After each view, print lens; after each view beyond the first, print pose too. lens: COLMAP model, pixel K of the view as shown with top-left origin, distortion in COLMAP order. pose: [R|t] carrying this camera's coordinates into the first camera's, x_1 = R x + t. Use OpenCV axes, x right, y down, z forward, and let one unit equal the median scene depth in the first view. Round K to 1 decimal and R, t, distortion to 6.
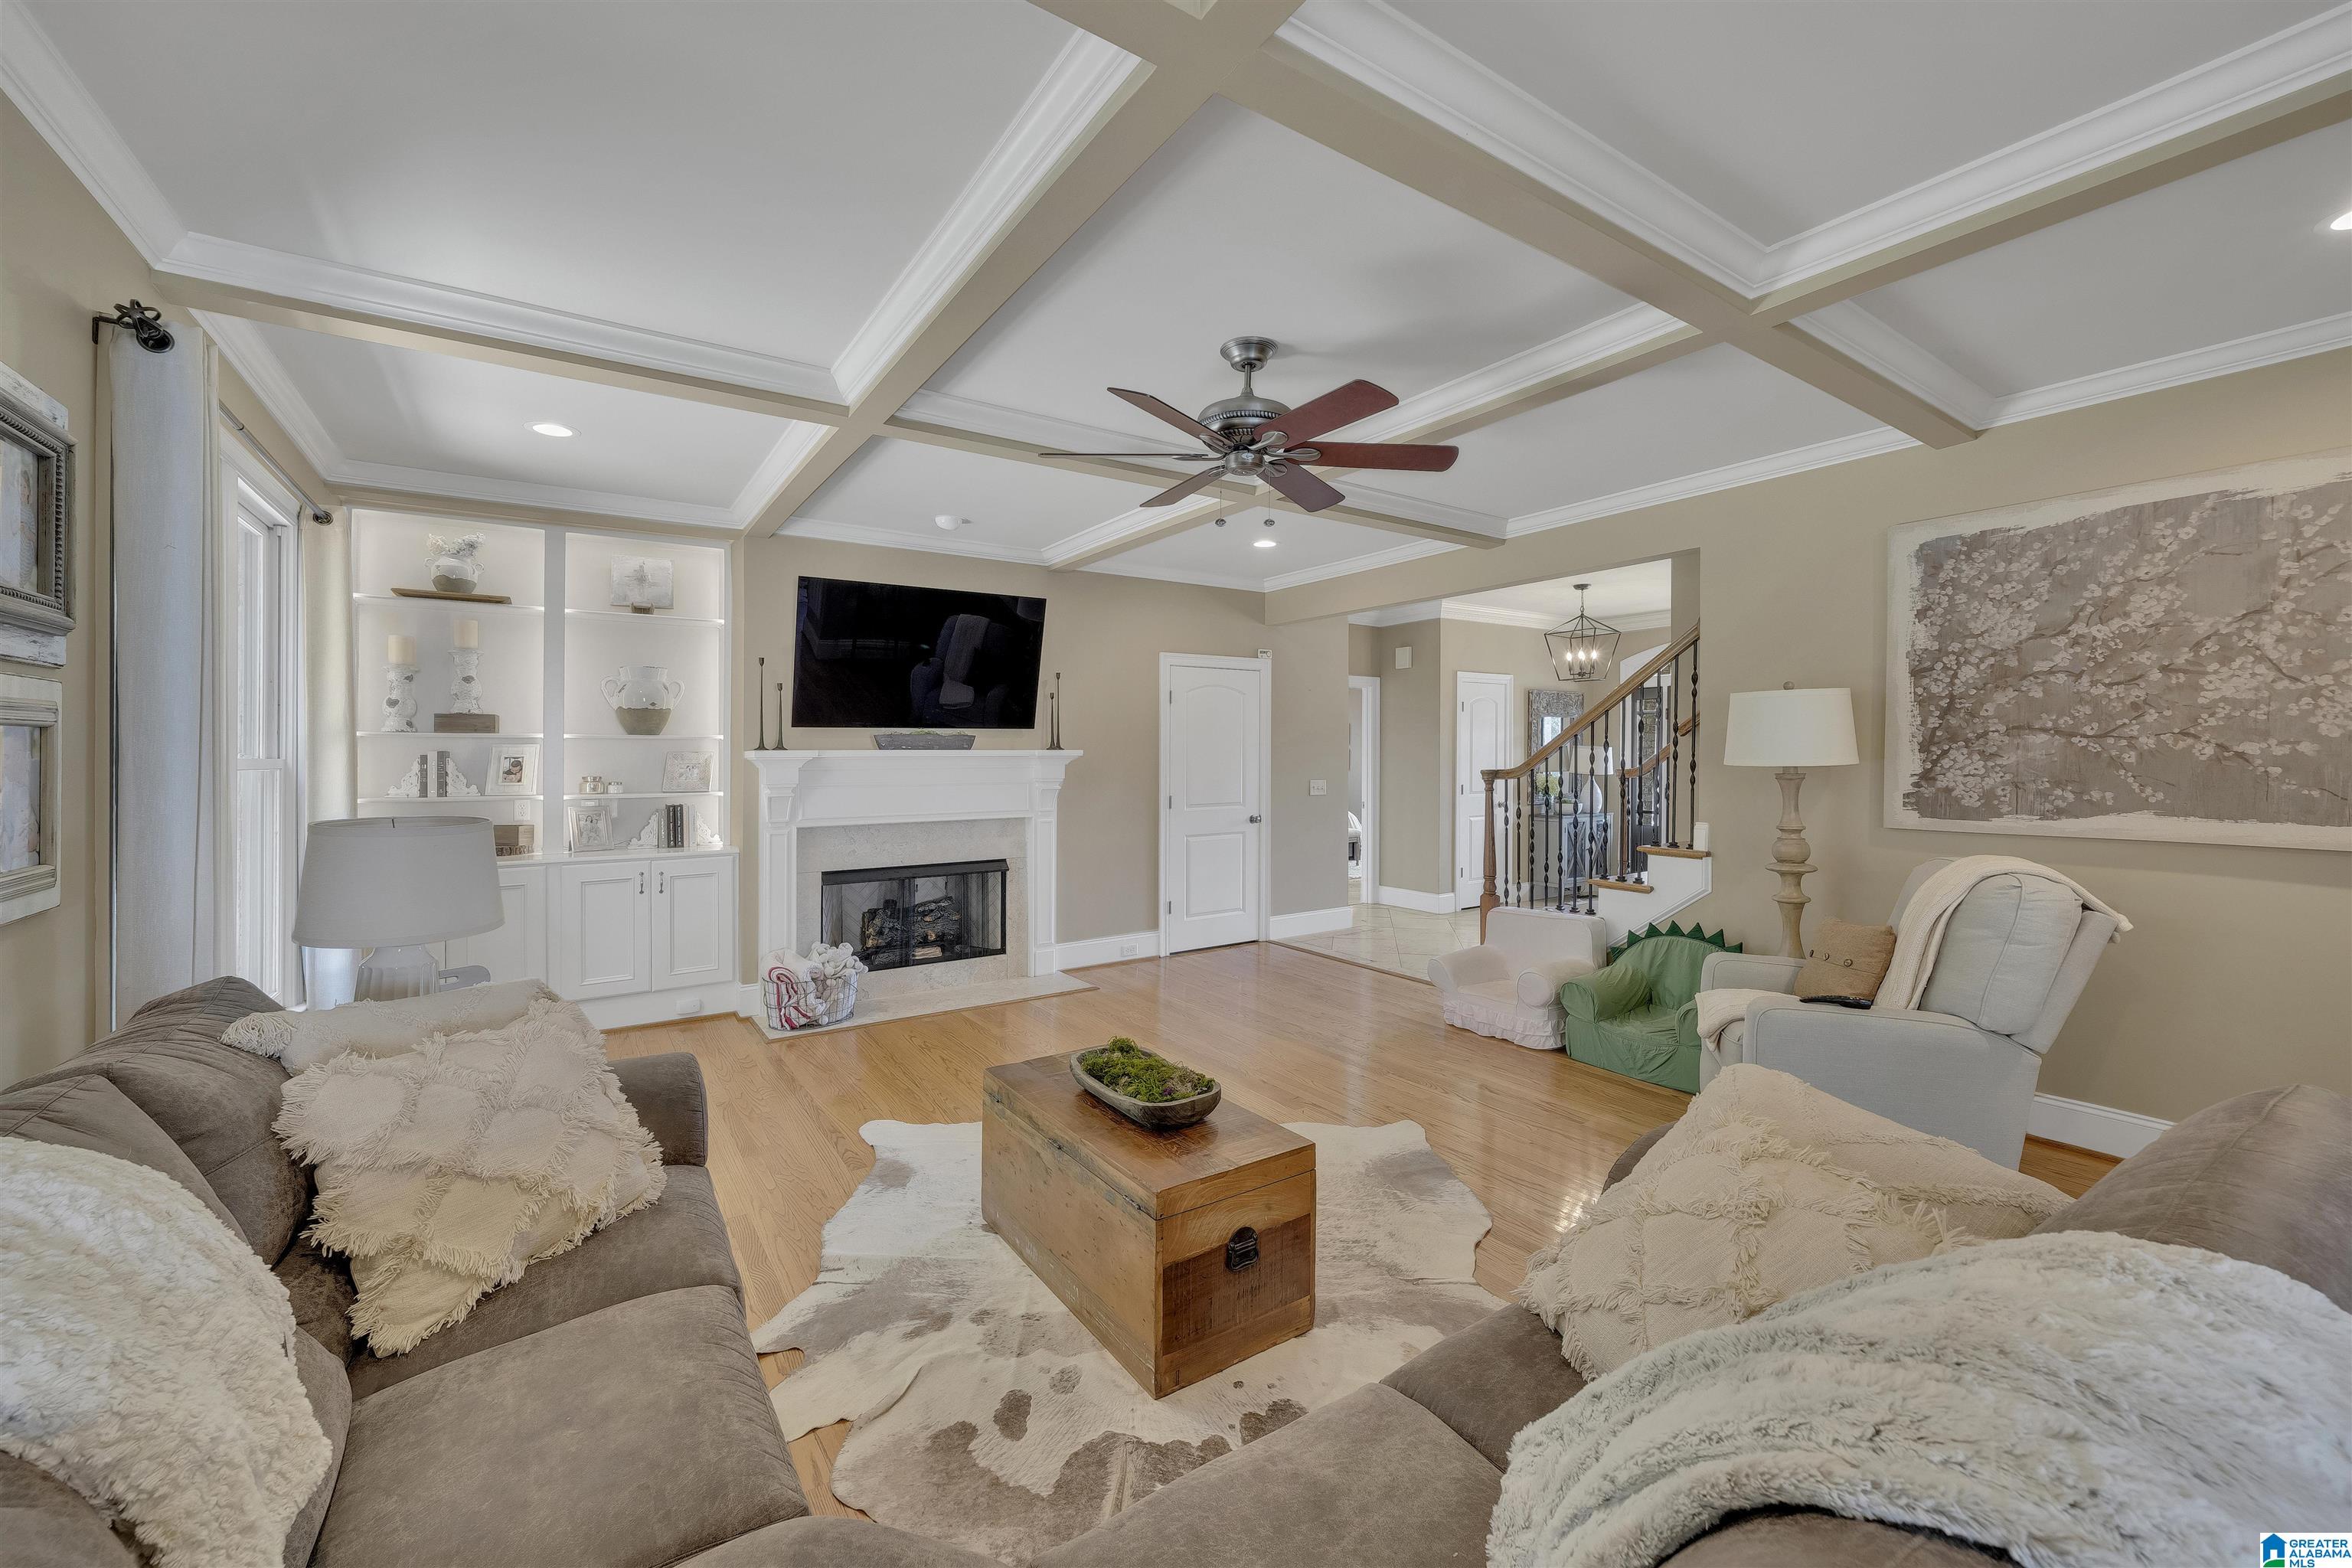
lens RADIAL K [[914.1, 0, 1171.6], [0, 914.1, 760.8], [0, 0, 1]] dist [-0.001330, 0.000576]
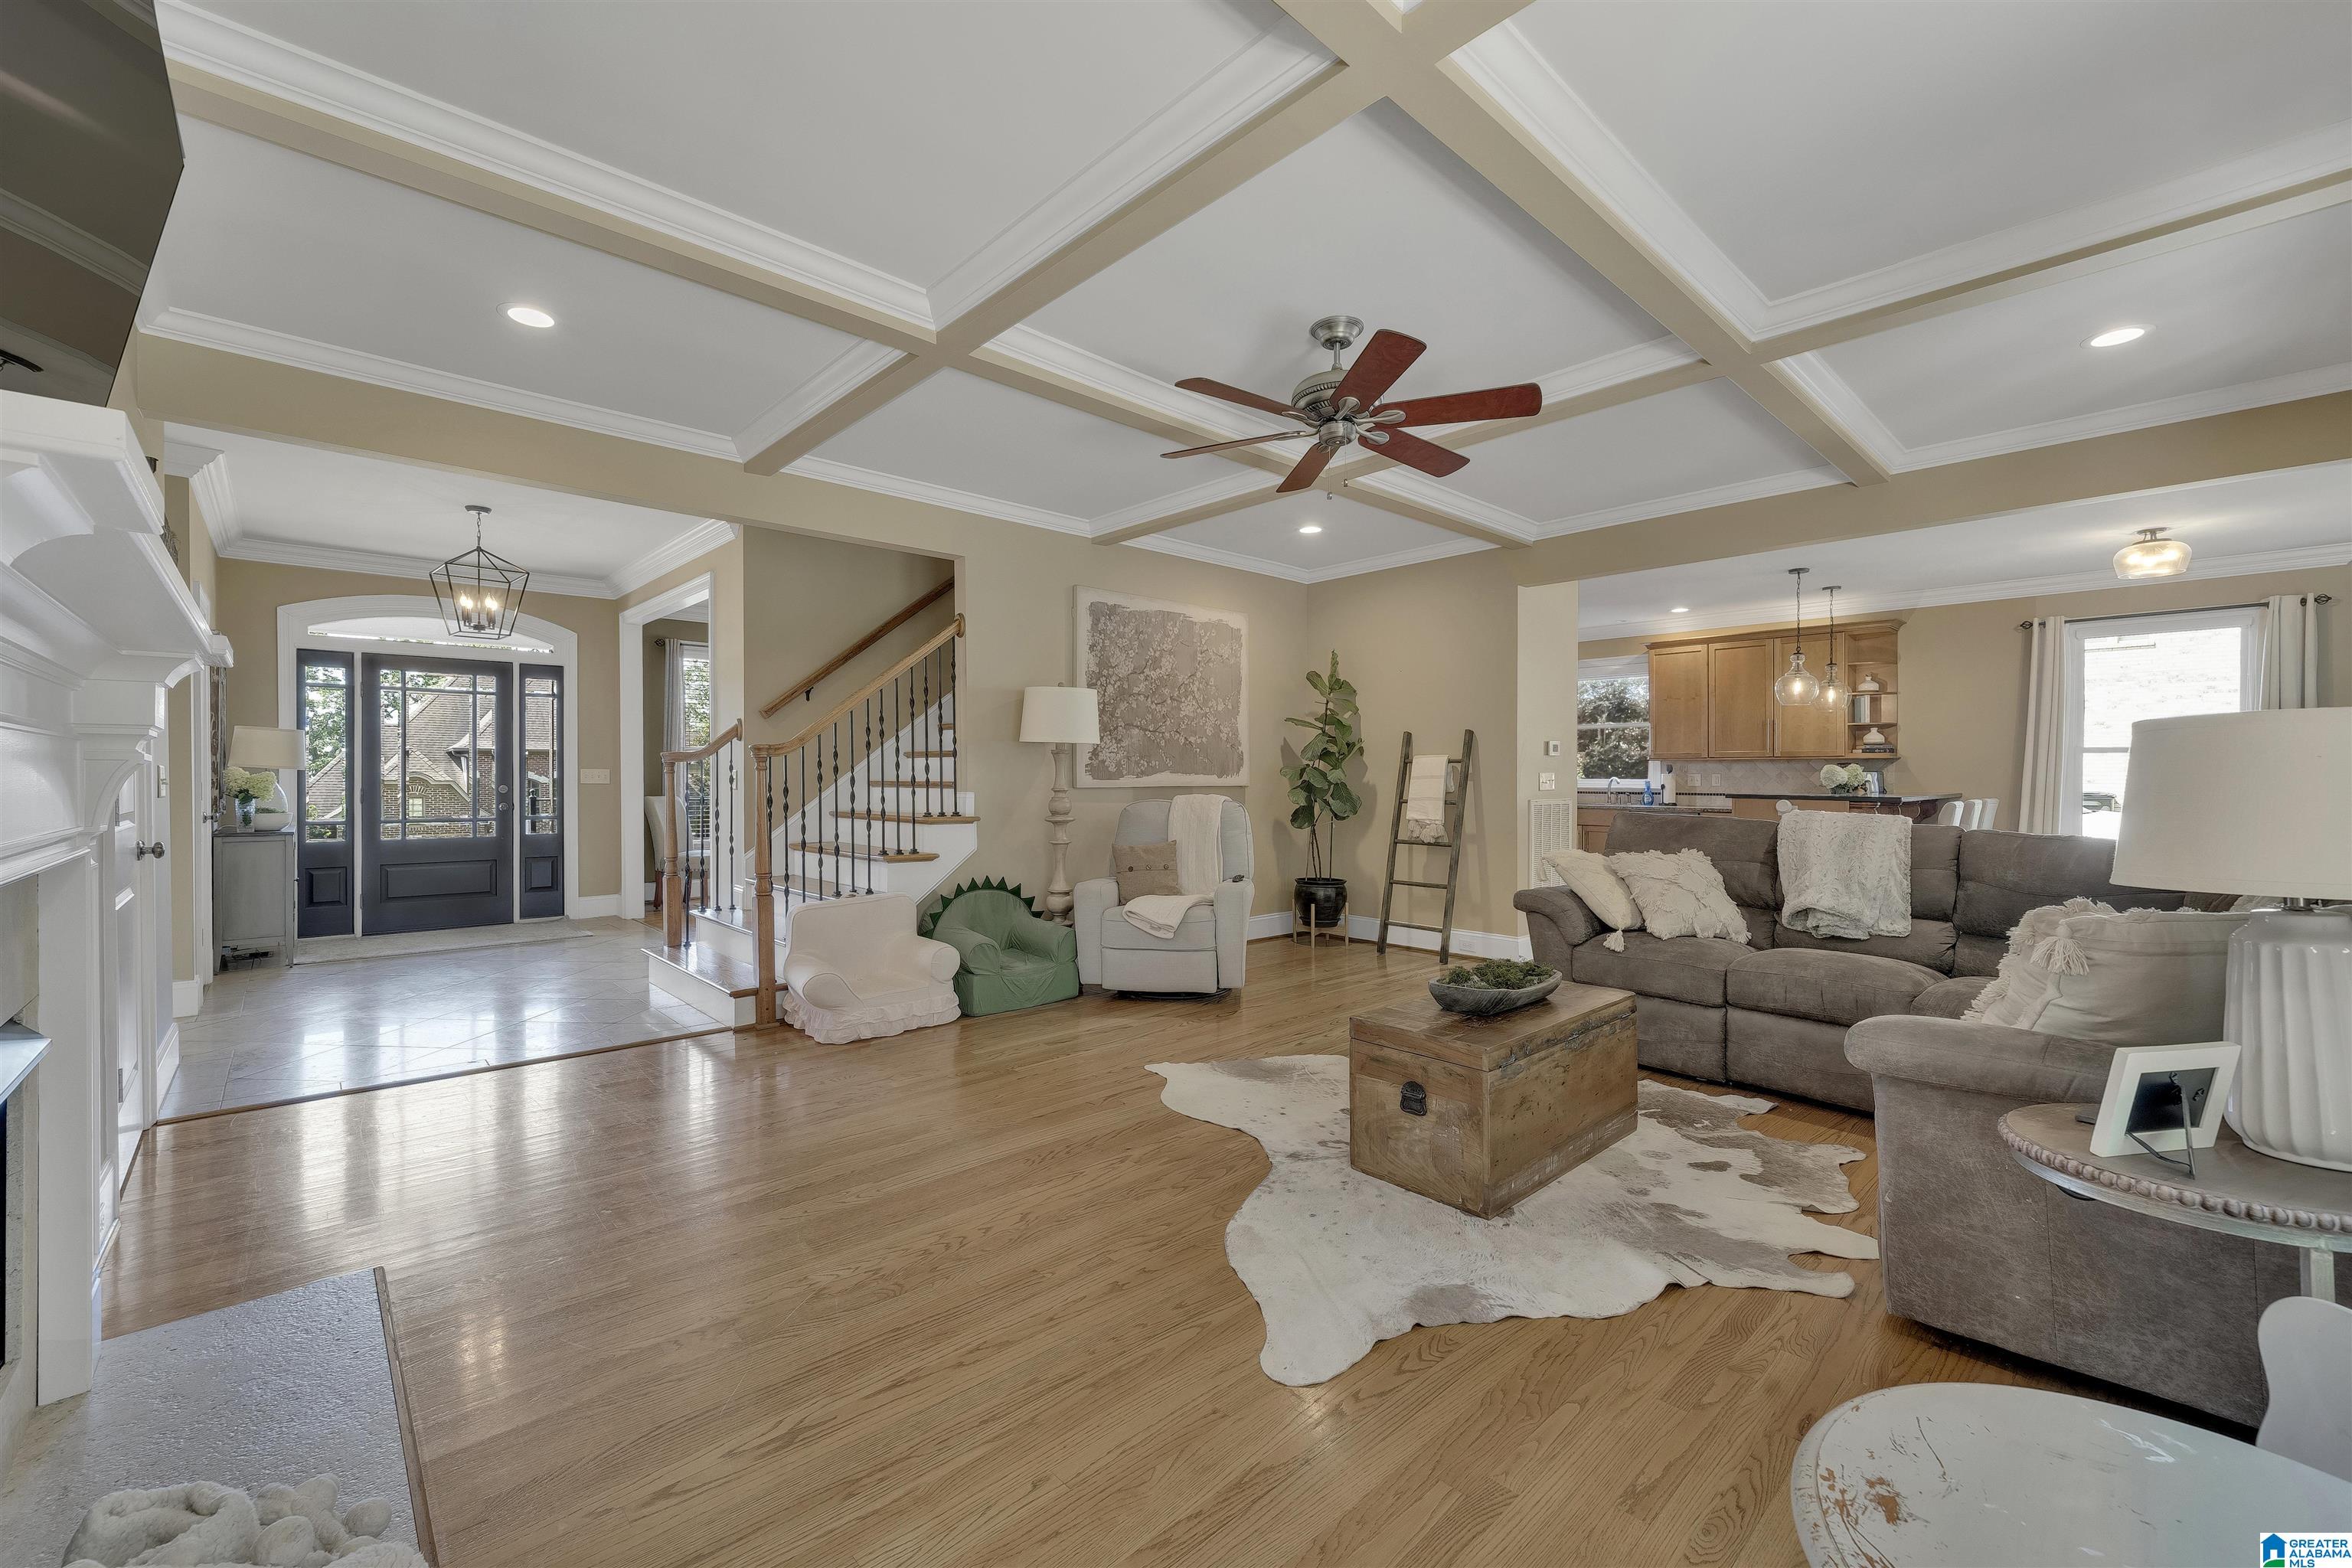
lens RADIAL K [[957.8, 0, 1196.3], [0, 957.8, 788.6], [0, 0, 1]] dist [-0.004002, -0.000111]
pose [[-0.156850, -0.010476, 0.987567, -0.889051], [0.004963, 0.999923, 0.011395, 0.065449], [-0.987610, 0.006689, -0.156786, 1.191467]]
